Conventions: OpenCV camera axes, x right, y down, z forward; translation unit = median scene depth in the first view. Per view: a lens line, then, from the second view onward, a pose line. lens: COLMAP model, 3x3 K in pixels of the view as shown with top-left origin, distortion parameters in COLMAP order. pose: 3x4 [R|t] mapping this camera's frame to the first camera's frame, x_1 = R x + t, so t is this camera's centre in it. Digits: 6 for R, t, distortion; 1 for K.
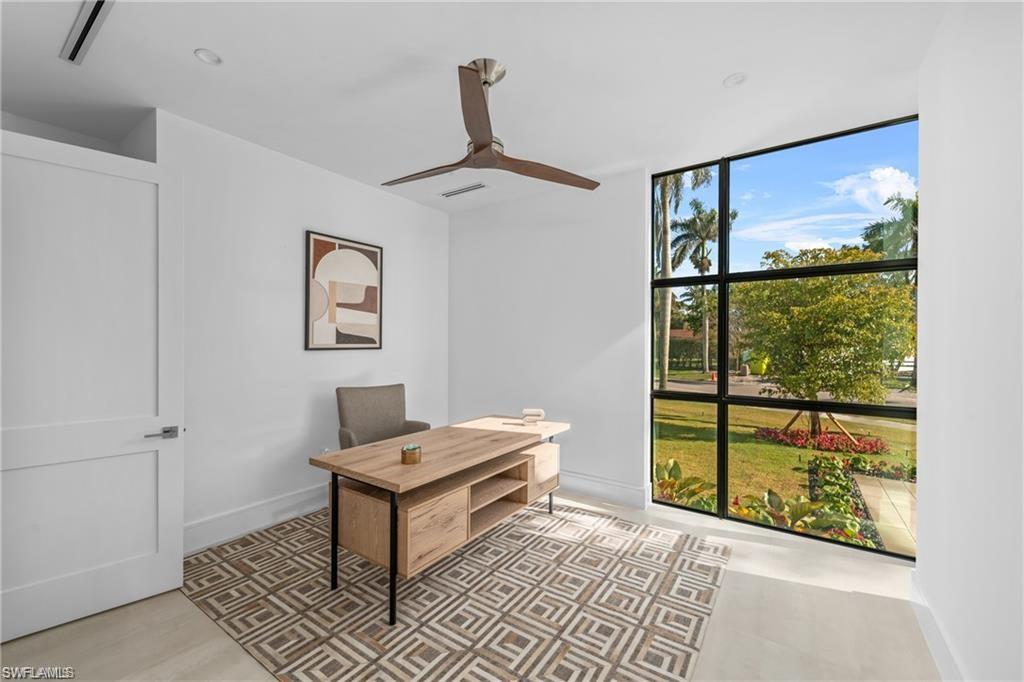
lens RADIAL K [[415.7, 0, 512.7], [0, 415.7, 342.9], [0, 0, 1]] dist [0.002766, 0.000207]
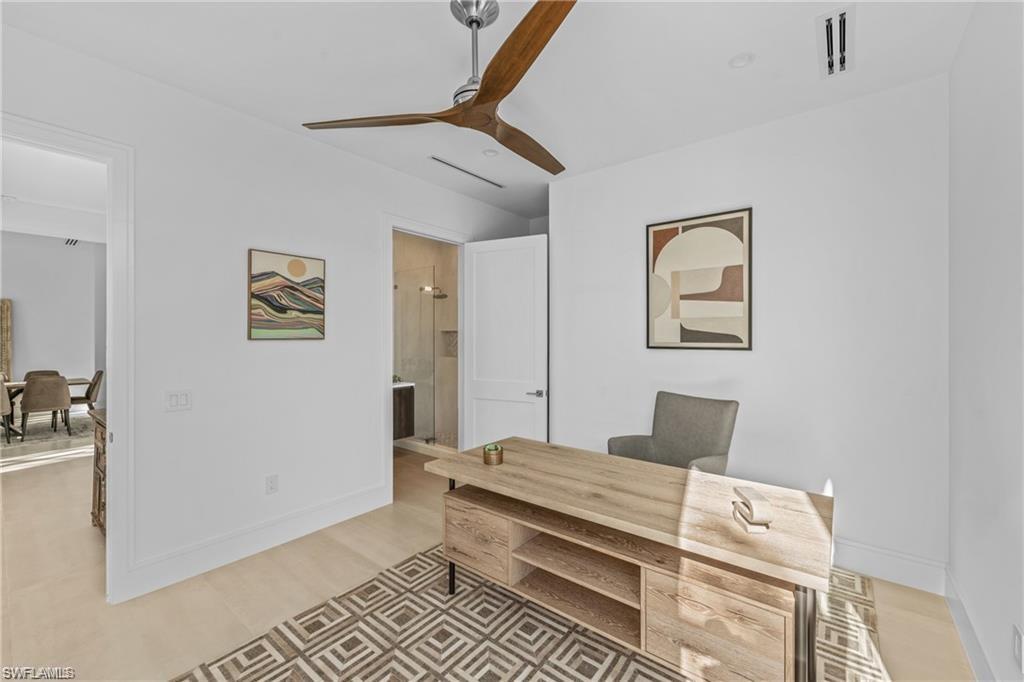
lens RADIAL K [[415.7, 0, 514.6], [0, 415.7, 335.4], [0, 0, 1]] dist [0.002766, 0.000207]
pose [[-0.063106, -0.005233, -0.997993, 0.492987], [-0.005627, 0.999972, -0.004888, -0.006047], [0.997991, 0.005307, -0.063134, 0.747866]]
